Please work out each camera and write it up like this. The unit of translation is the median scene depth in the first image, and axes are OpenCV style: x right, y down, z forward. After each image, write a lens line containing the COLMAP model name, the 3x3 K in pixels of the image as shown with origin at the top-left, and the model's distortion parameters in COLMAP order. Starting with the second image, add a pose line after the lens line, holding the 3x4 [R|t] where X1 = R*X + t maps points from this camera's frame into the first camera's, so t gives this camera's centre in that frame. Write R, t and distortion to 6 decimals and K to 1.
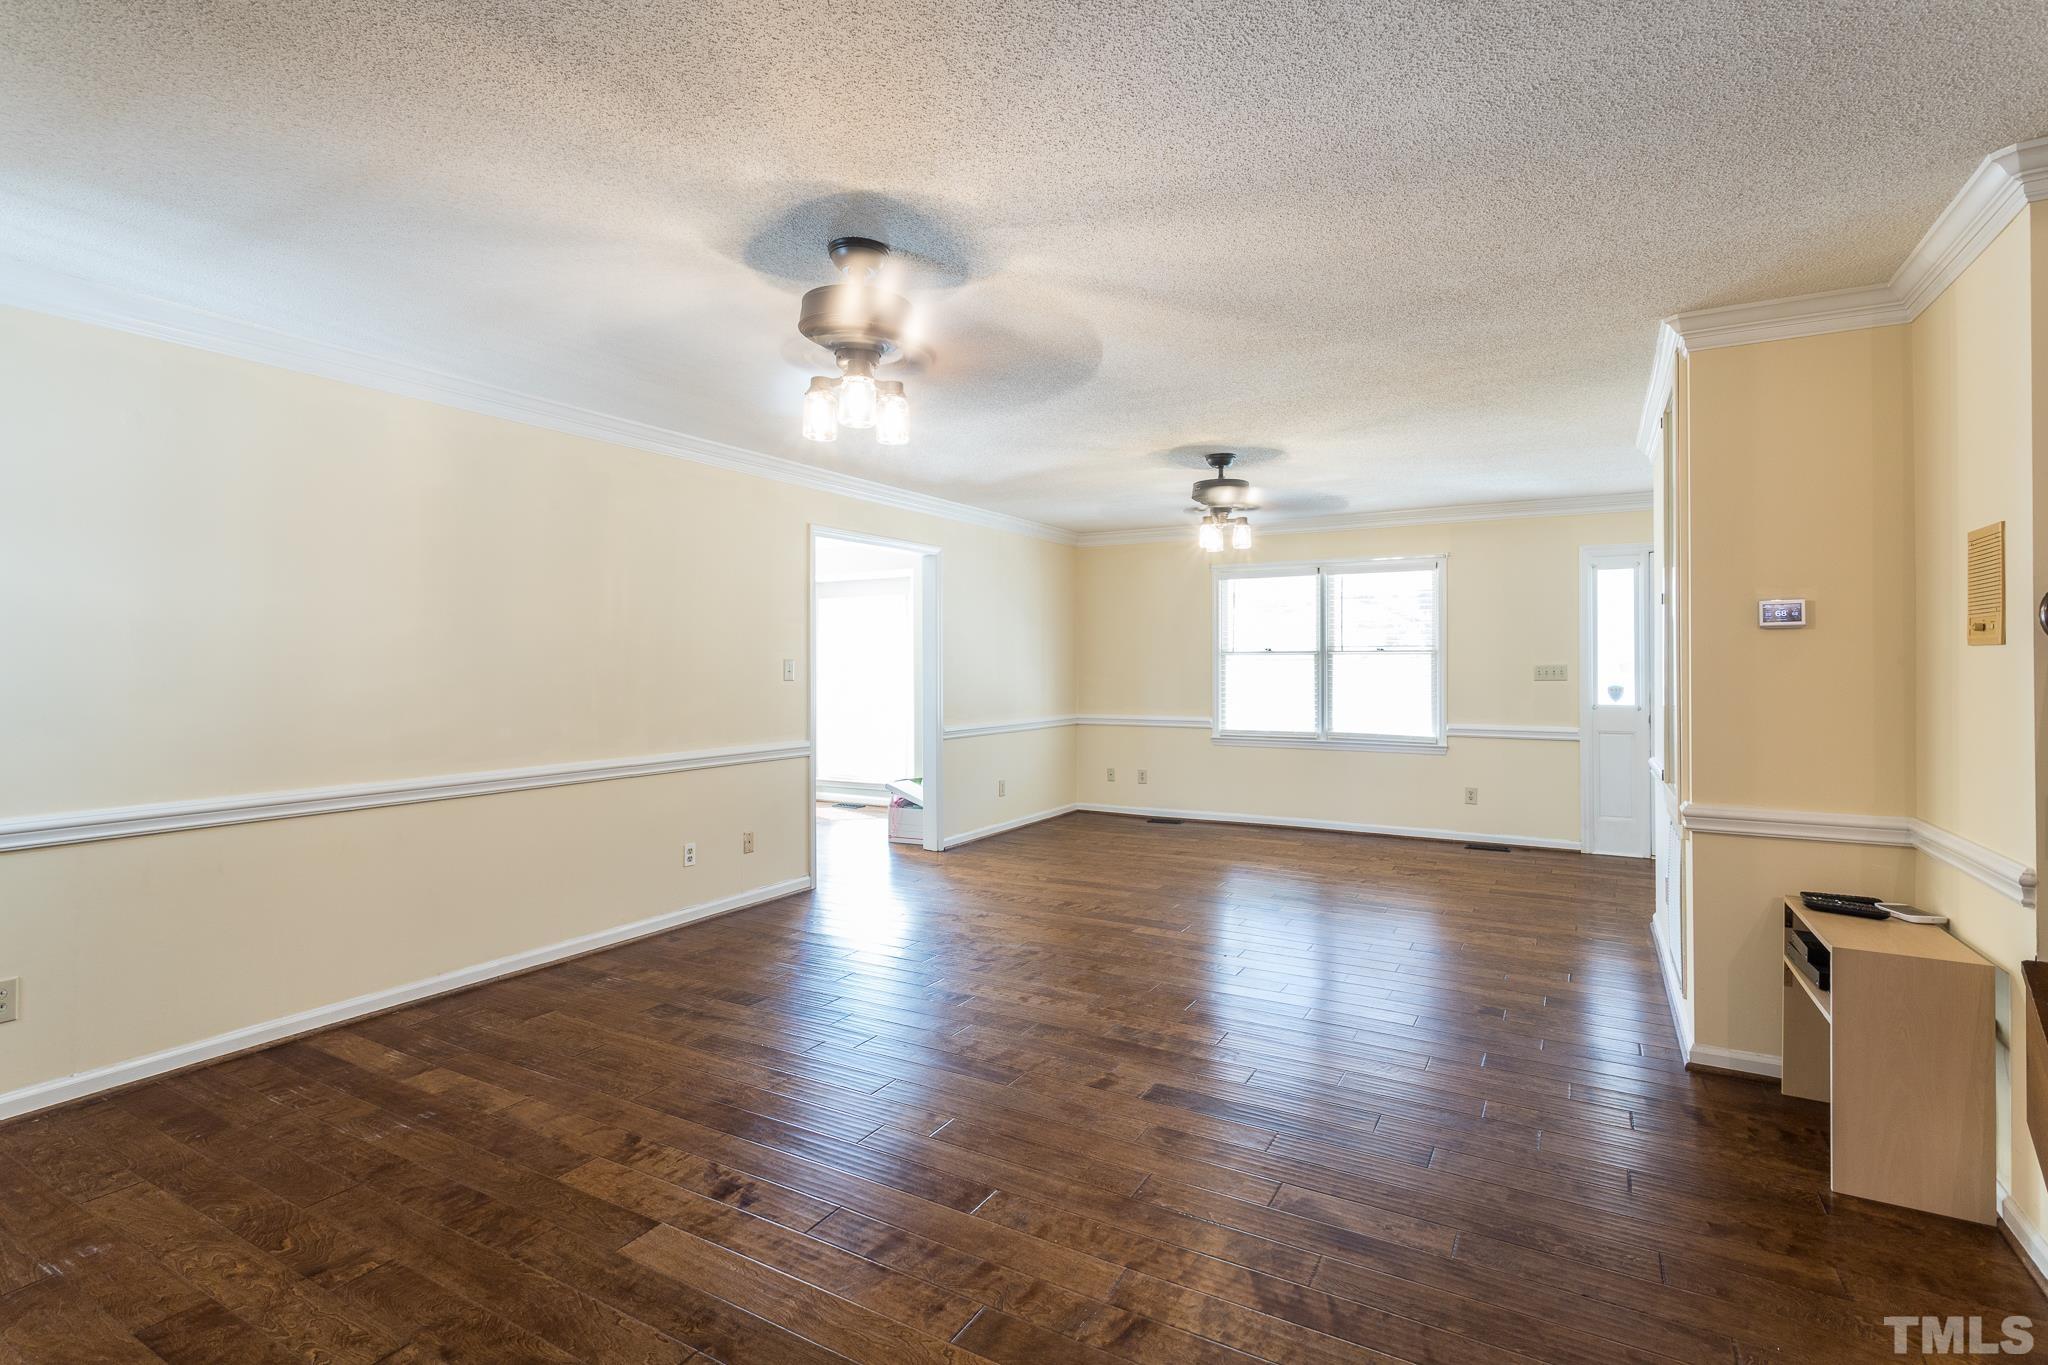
lens RADIAL K [[996.5, 0, 1018.5], [0, 996.5, 667.1], [0, 0, 1]] dist [0.001789, 0.000301]
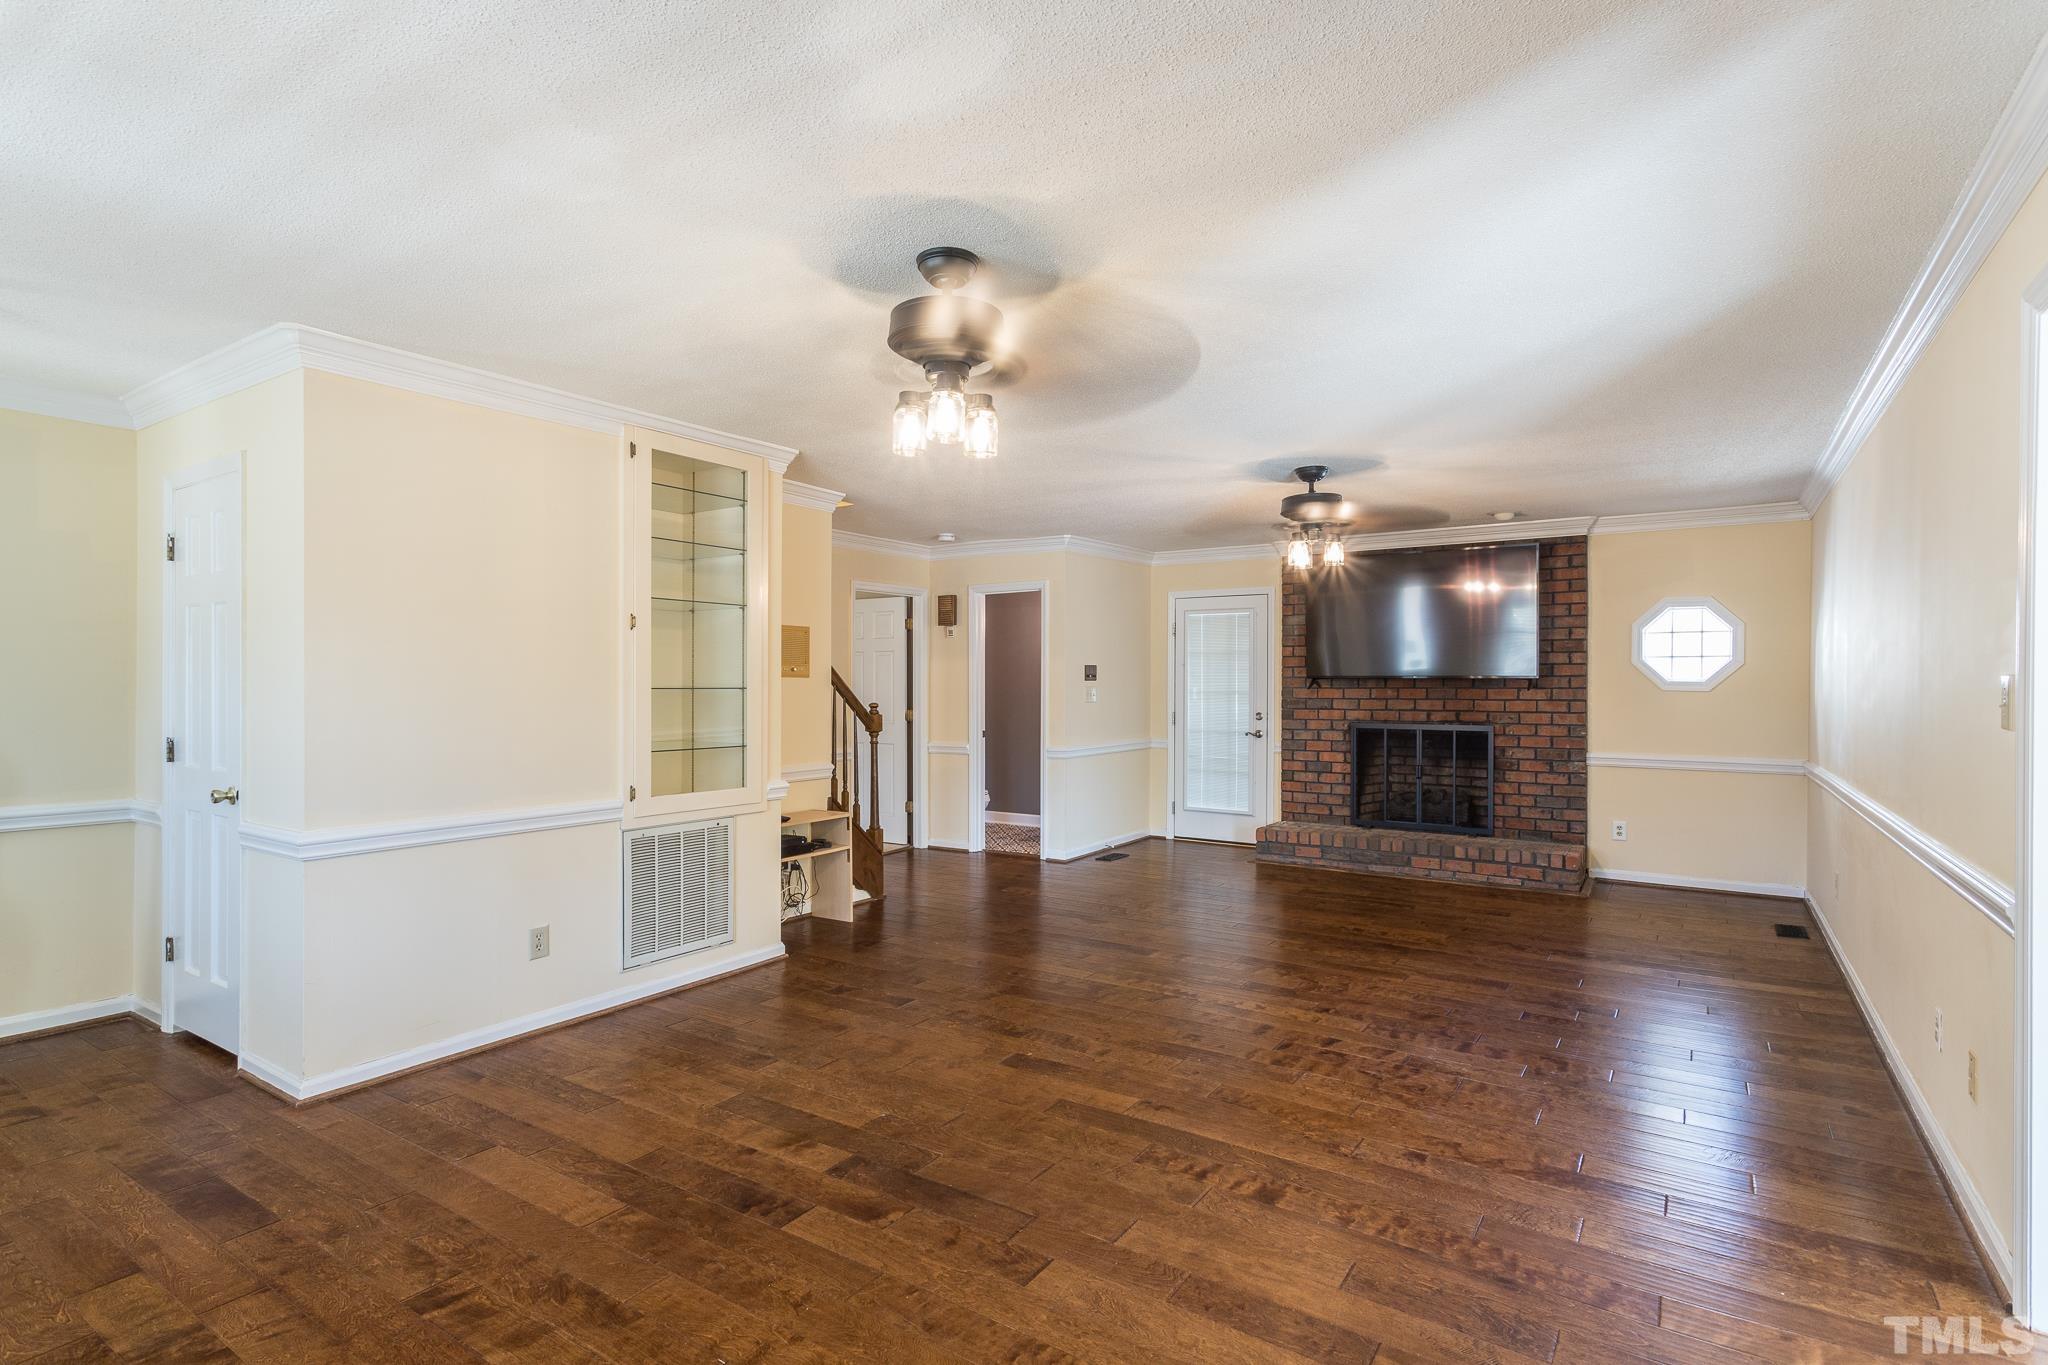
lens RADIAL K [[995.8, 0, 1042.4], [0, 995.8, 688.7], [0, 0, 1]] dist [0.001968, 0.000051]
pose [[-0.998895, -0.003176, 0.046885, 0.106042], [-0.002874, 0.999975, 0.006498, -0.003993], [-0.046904, 0.006357, -0.998879, 1.163563]]
